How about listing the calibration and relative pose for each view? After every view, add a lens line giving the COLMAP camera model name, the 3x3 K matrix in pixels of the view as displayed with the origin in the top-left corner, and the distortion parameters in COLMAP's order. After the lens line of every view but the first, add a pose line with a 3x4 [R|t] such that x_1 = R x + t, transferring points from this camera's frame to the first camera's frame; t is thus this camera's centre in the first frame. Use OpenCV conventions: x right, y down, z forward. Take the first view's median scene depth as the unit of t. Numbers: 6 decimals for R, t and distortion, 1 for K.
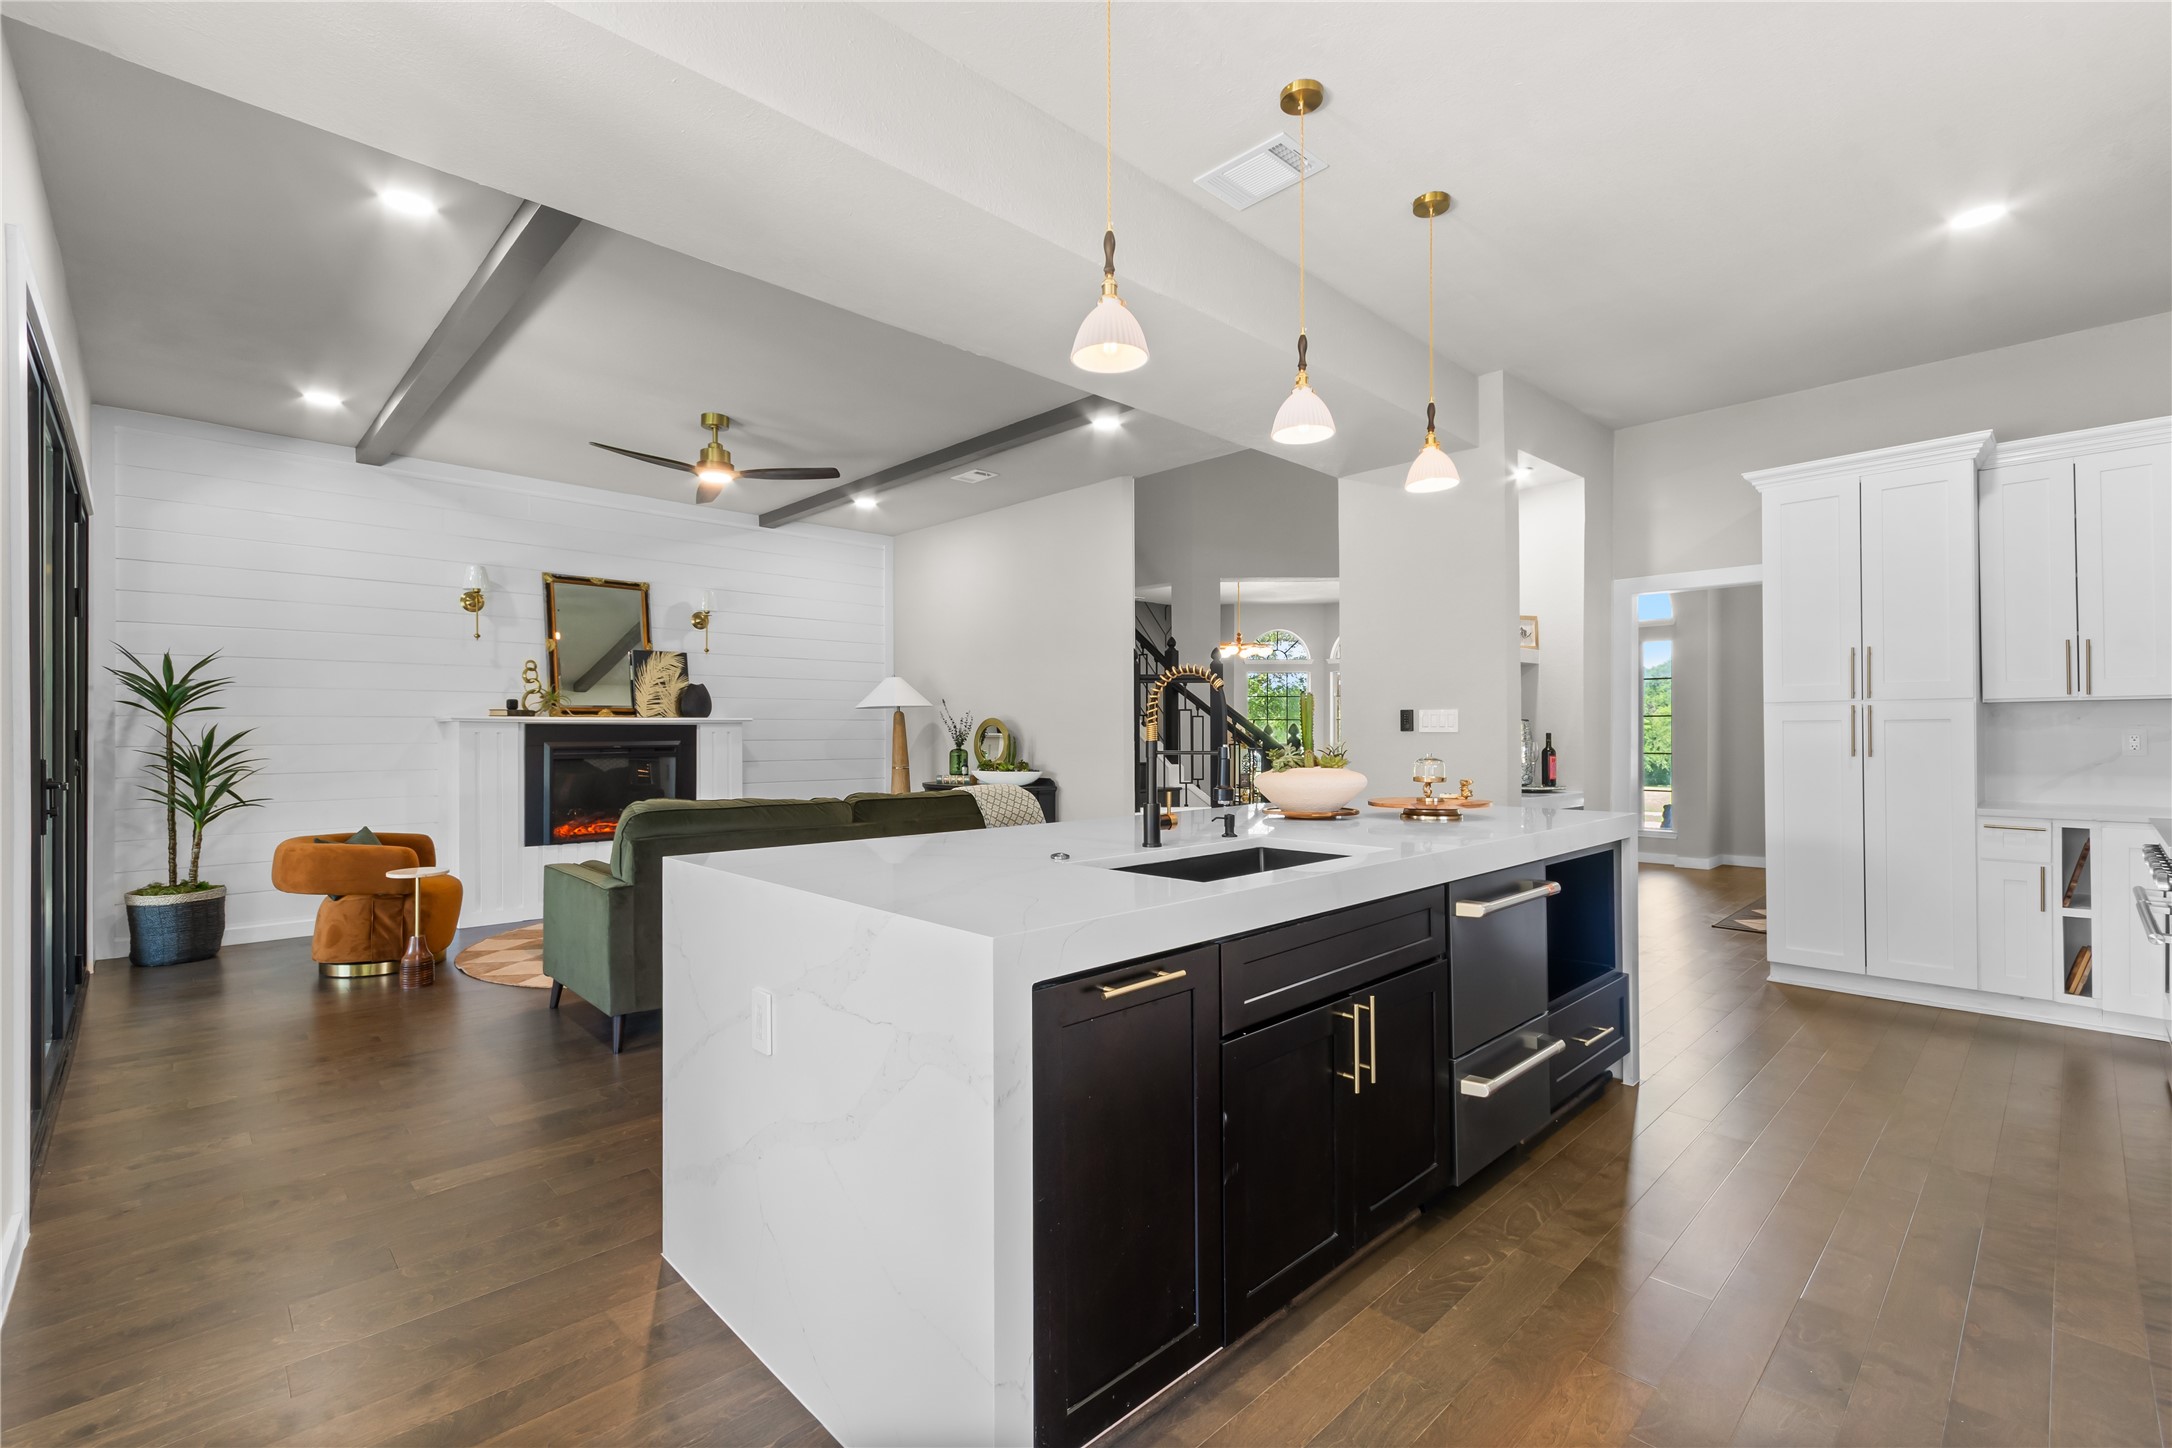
lens RADIAL K [[963.5, 0, 1065.0], [0, 963.5, 728.5], [0, 0, 1]] dist [0.002135, 0.001191]
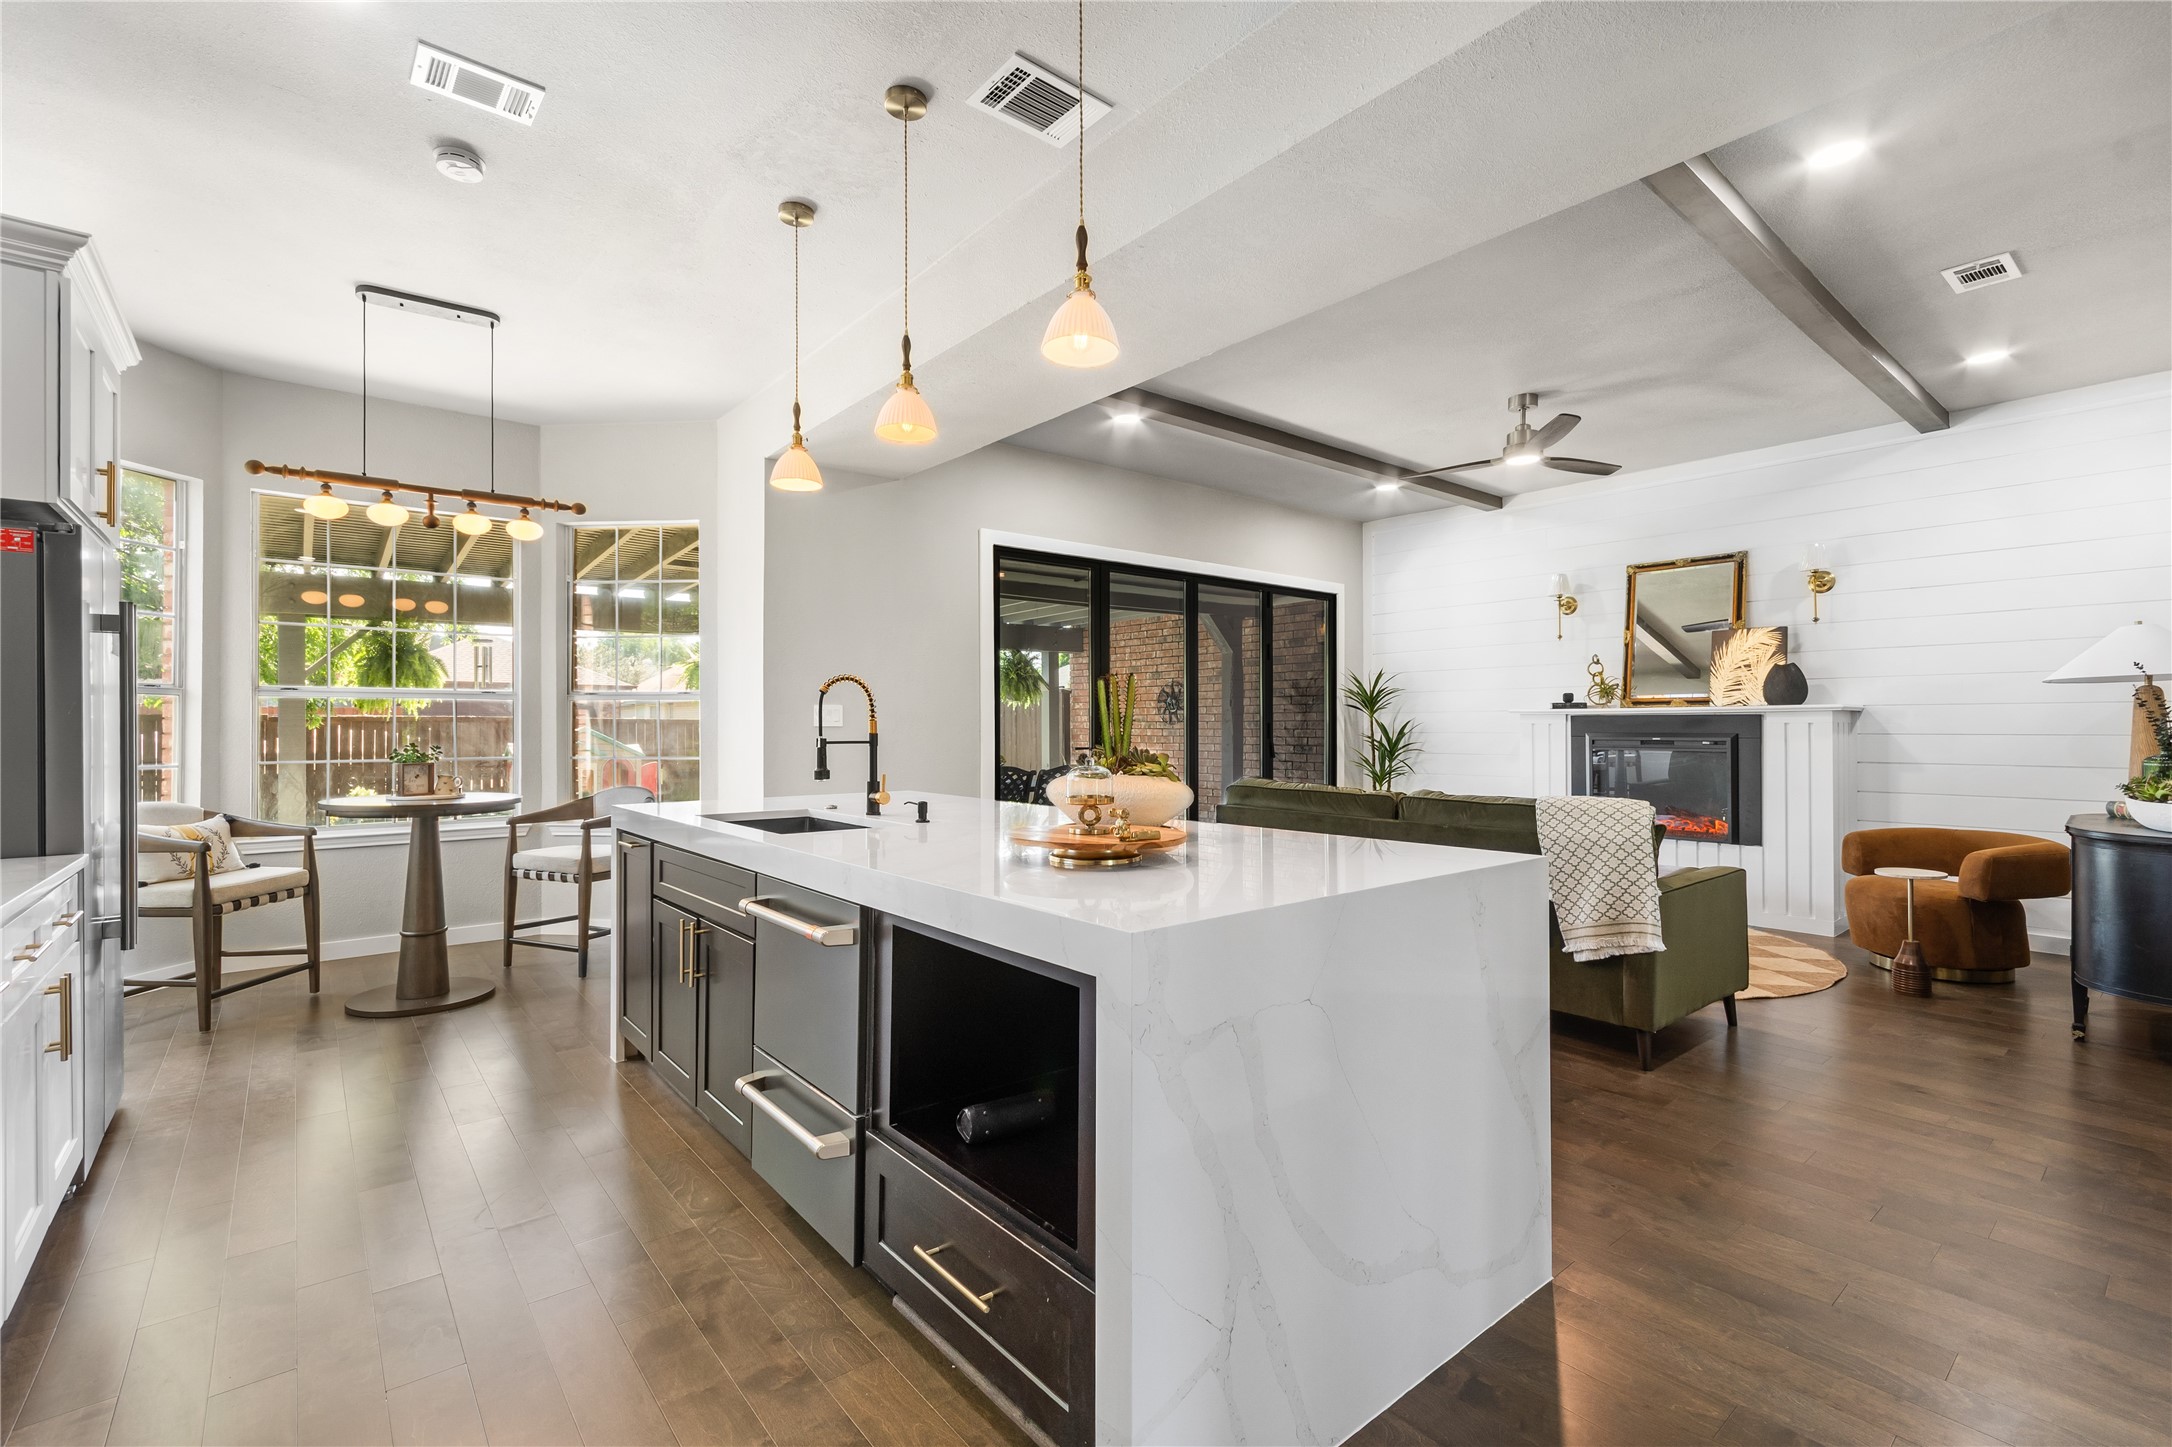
lens RADIAL K [[963.5, 0, 1089.0], [0, 963.5, 727.2], [0, 0, 1]] dist [0.002135, 0.001191]
pose [[-0.066064, 0.003881, -0.997808, 0.672424], [0.010285, 0.999942, 0.003208, -0.002017], [0.997762, -0.010050, -0.066100, 0.680014]]
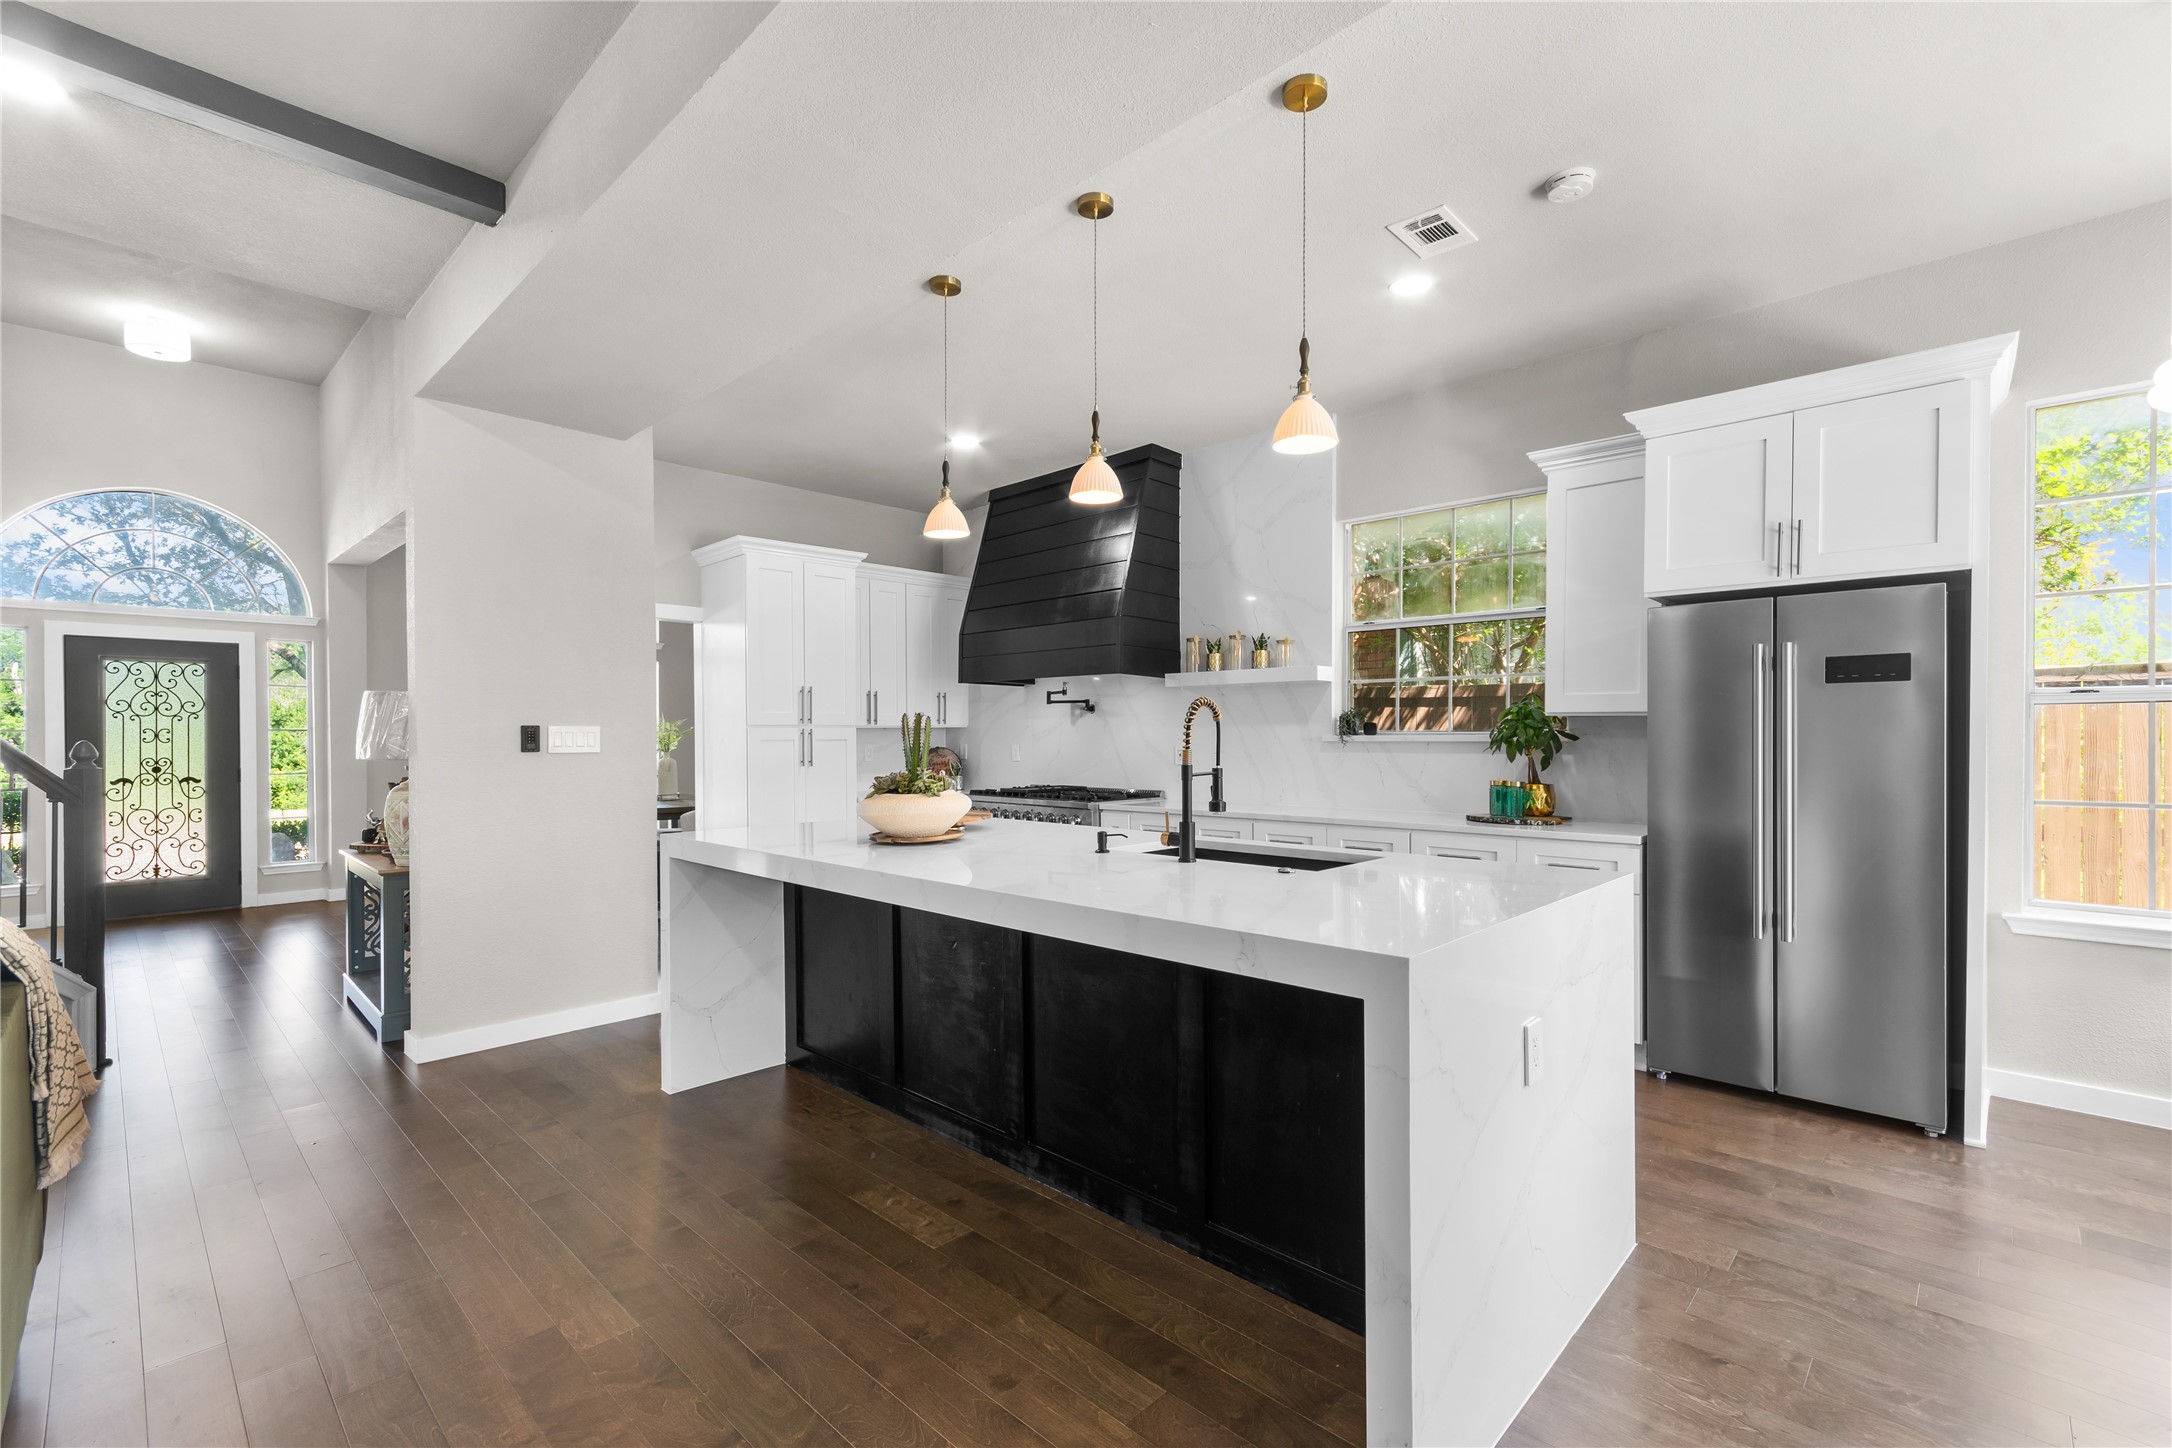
lens RADIAL K [[963.5, 0, 1091.5], [0, 963.5, 738.7], [0, 0, 1]] dist [0.002135, 0.001191]
pose [[-0.044580, 0.002212, 0.999003, -0.496511], [-0.000284, 0.999997, -0.002227, -0.006572], [-0.999006, -0.000383, -0.044580, 0.576744]]
